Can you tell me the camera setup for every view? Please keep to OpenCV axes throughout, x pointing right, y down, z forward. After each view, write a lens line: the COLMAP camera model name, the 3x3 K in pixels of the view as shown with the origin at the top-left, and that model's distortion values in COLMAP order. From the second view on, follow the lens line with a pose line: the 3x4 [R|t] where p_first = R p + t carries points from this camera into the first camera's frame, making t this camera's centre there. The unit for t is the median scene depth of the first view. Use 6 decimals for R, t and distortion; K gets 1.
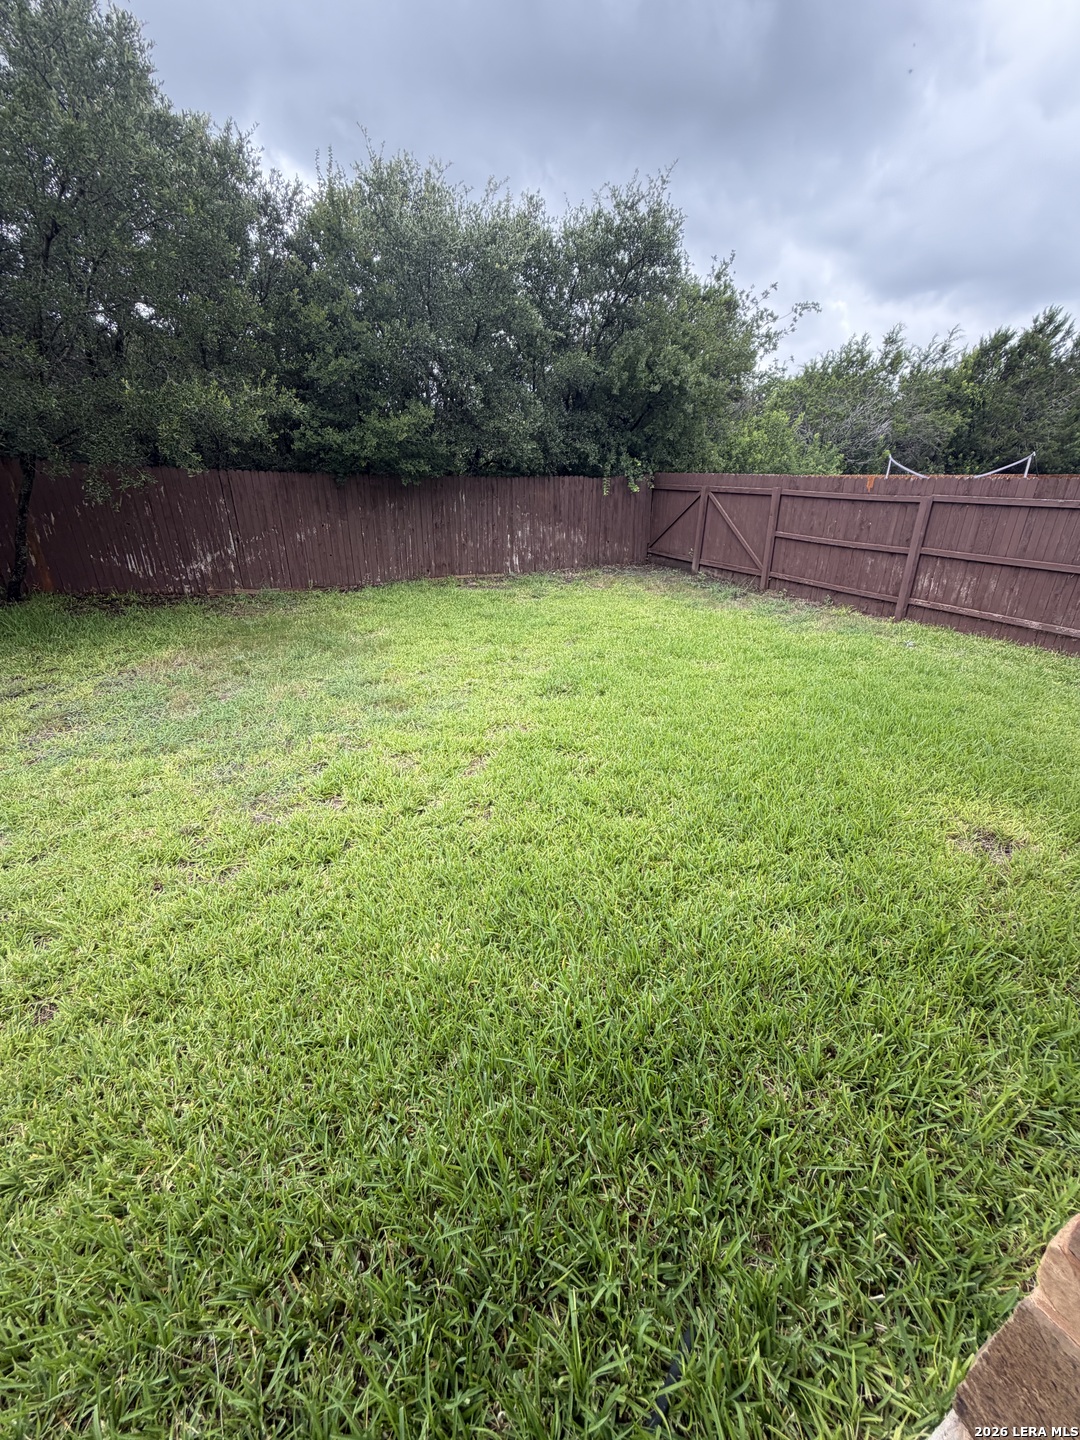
lens RADIAL K [[577.2, 0, 542.7], [0, 577.2, 714.1], [0, 0, 1]] dist [0.005276, -0.001276]
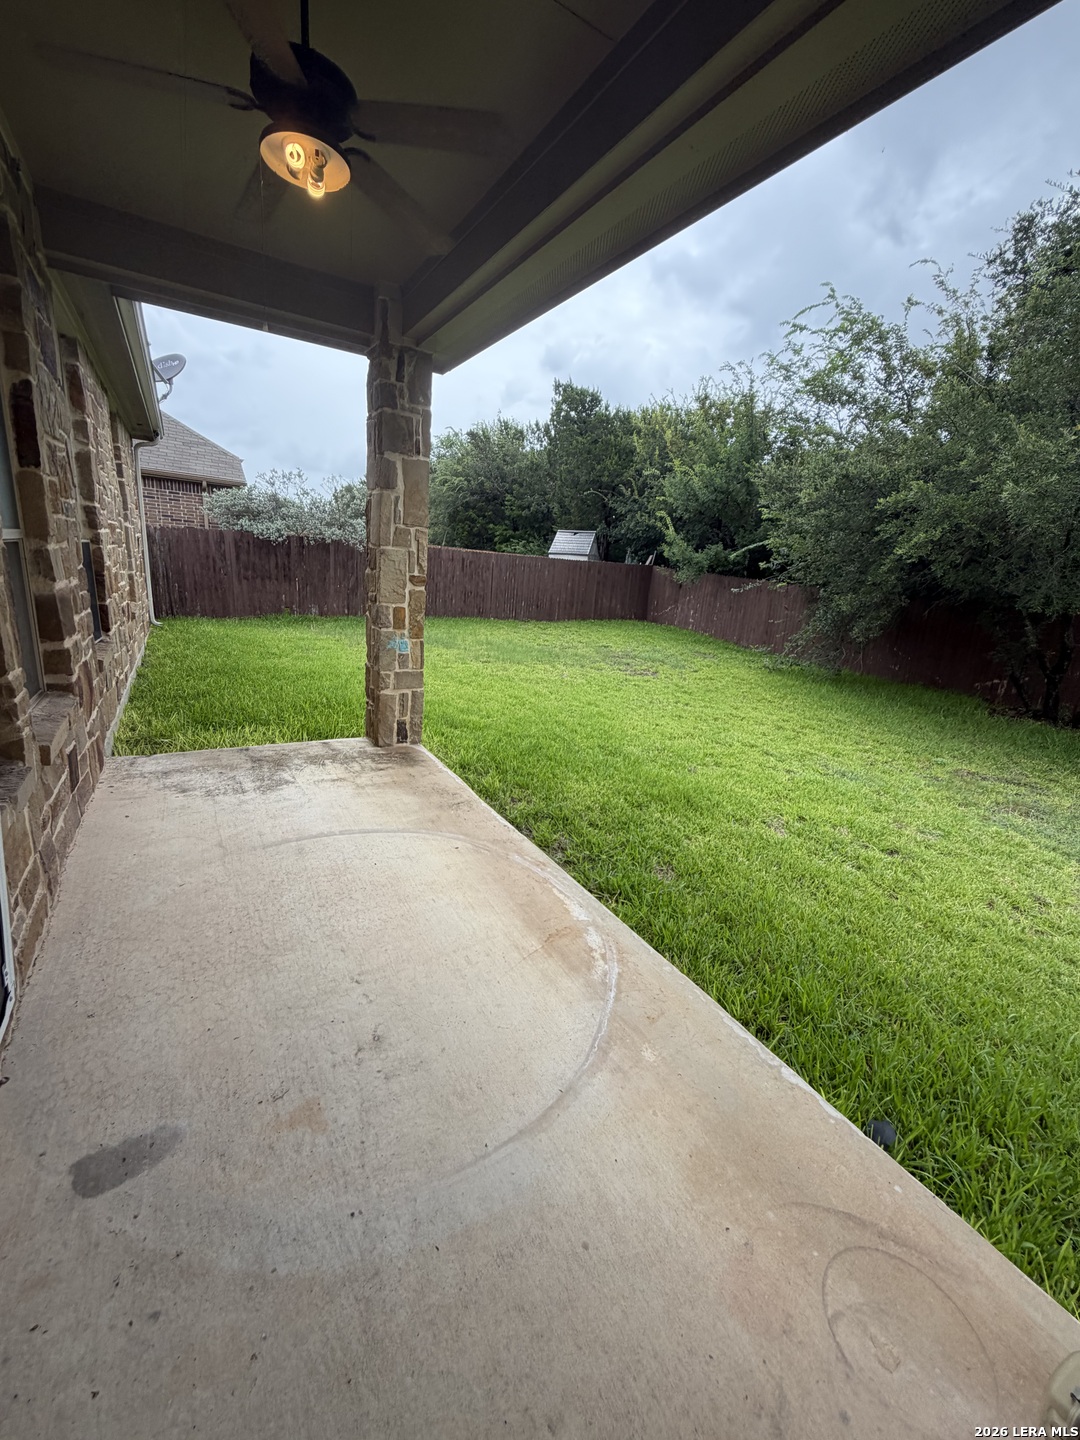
lens RADIAL K [[577.2, 0, 541.9], [0, 577.2, 713.5], [0, 0, 1]] dist [0.005276, -0.001276]
pose [[0.030070, 0.260444, -0.965021, 0.764957], [-0.474002, 0.853712, 0.215634, 0.155505], [0.880010, 0.450938, 0.149122, -0.542071]]
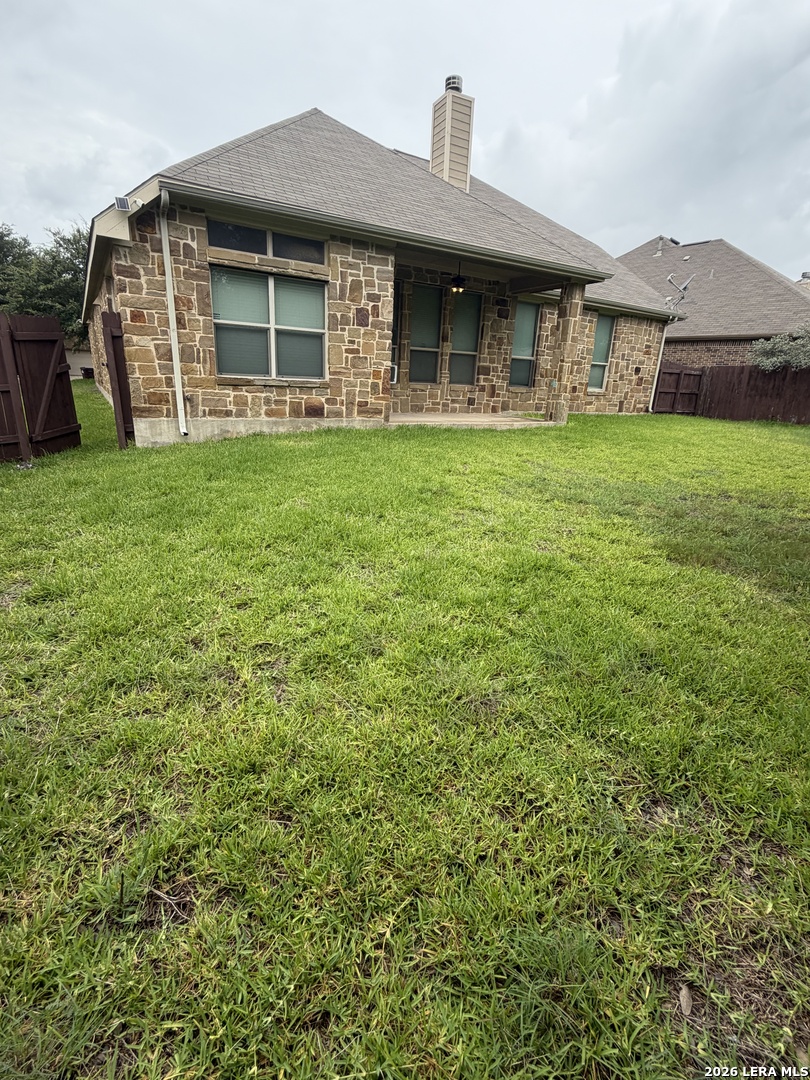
lens RADIAL K [[507.9, 0, 406.0], [0, 507.9, 539.4], [0, 0, 1]] dist [0.000463, 0.000154]
pose [[-0.997807, -0.017881, -0.063723, 0.501663], [-0.055745, 0.746078, 0.663521, -1.946124], [0.035678, 0.665618, -0.745439, 5.153195]]
